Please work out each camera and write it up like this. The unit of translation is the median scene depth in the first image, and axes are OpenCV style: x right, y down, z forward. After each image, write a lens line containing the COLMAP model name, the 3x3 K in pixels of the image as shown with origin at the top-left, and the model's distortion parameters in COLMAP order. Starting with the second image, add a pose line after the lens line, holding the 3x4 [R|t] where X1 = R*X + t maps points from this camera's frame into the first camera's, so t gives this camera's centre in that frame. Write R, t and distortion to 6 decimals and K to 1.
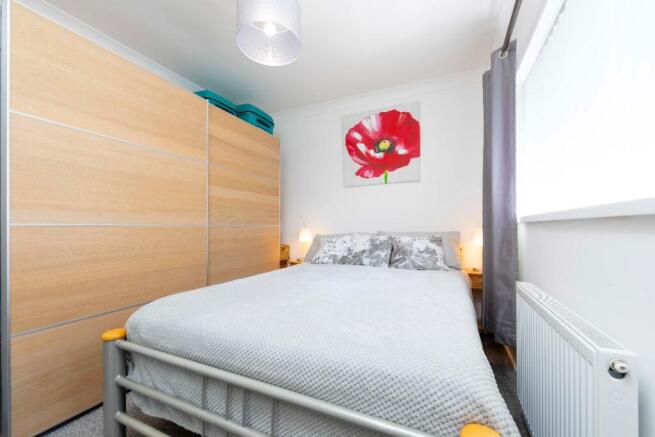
lens RADIAL K [[254.5, 0, 328.0], [0, 254.5, 223.2], [0, 0, 1]] dist [-0.008892, 0.001039]
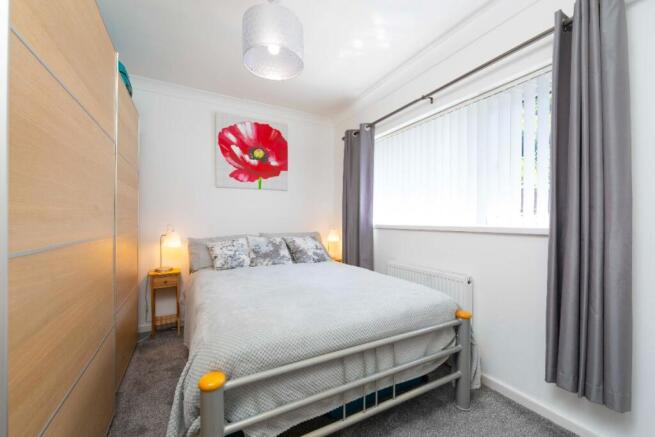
lens RADIAL K [[254.5, 0, 327.5], [0, 254.5, 221.2], [0, 0, 1]] dist [-0.008892, 0.001039]
pose [[0.621328, 0.013295, 0.783438, -0.442385], [-0.016216, 0.999860, -0.004108, -0.017584], [-0.783383, -0.010152, 0.621456, 0.086766]]
